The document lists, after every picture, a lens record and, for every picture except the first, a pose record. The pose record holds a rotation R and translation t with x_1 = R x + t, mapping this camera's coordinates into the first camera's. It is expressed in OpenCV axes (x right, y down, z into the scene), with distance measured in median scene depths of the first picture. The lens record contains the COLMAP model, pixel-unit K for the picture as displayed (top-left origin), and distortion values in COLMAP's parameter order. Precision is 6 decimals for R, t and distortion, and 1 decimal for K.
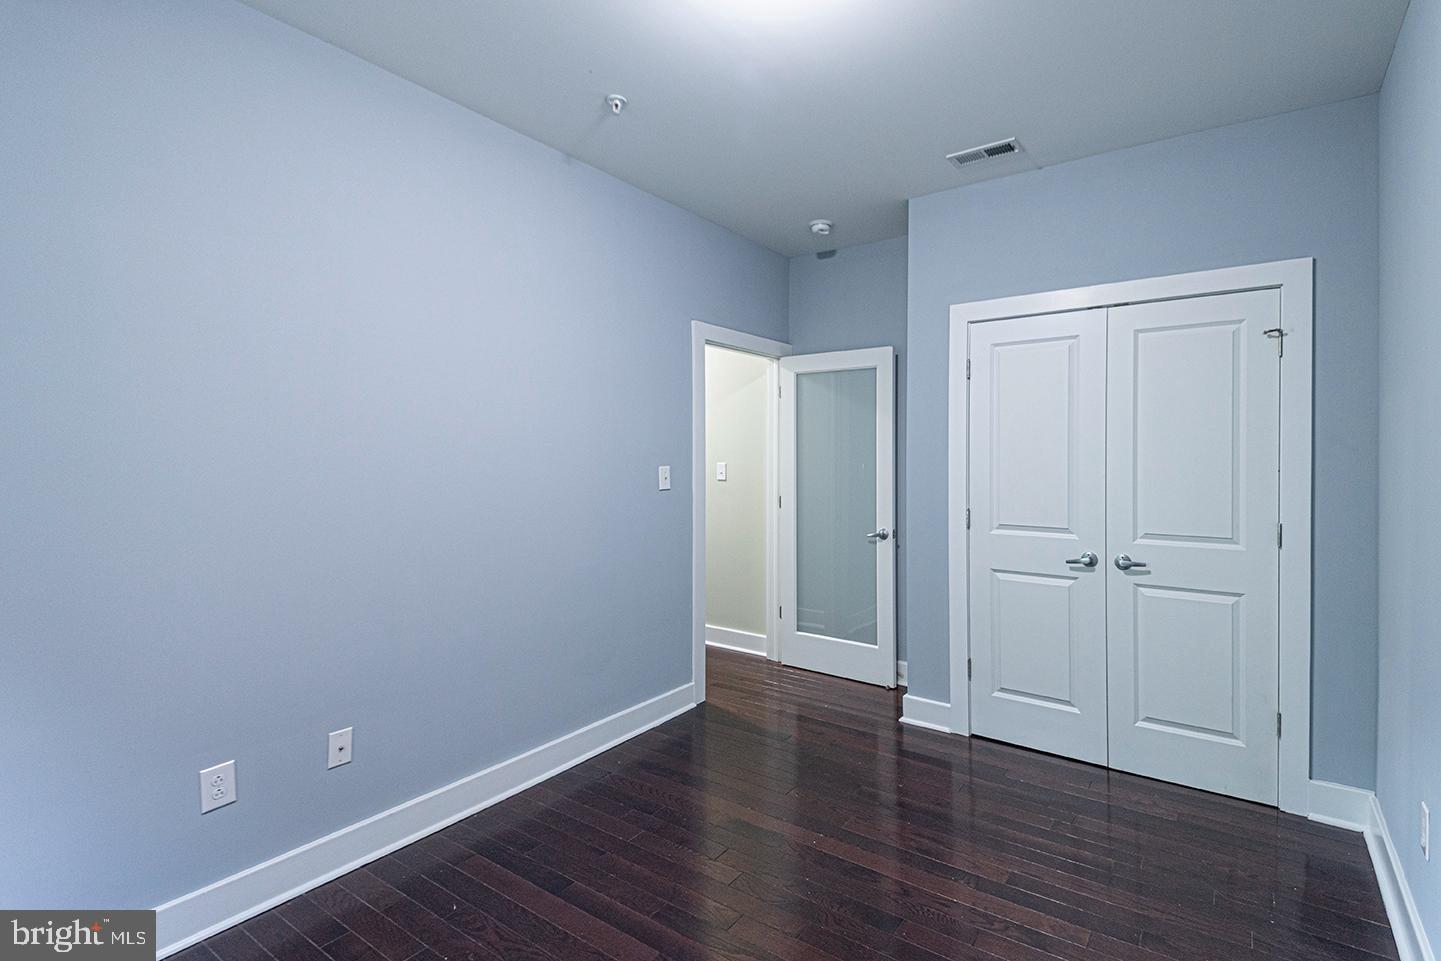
lens RADIAL K [[716.6, 0, 725.2], [0, 716.6, 462.3], [0, 0, 1]] dist [0.004046, 0.000372]
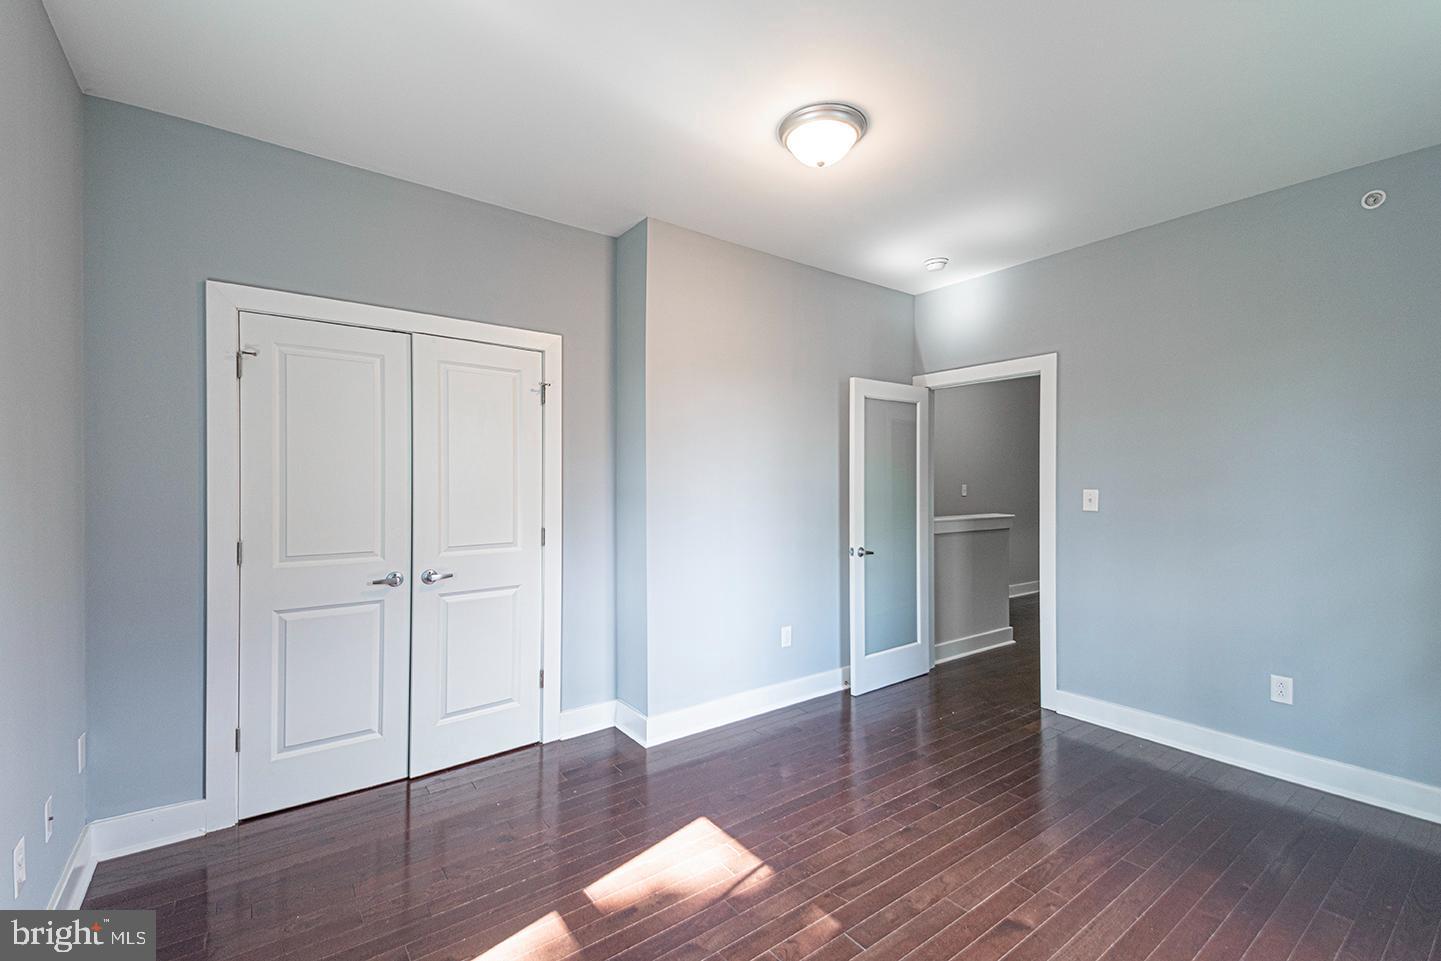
lens RADIAL K [[634.9, 0, 755.7], [0, 634.9, 478.2], [0, 0, 1]] dist [0.033056, -0.000220]
pose [[0.260857, -0.001371, 0.965377, -0.244539], [0.005868, 0.999983, -0.000165, -0.003334], [-0.965360, 0.005708, 0.260860, 0.282020]]
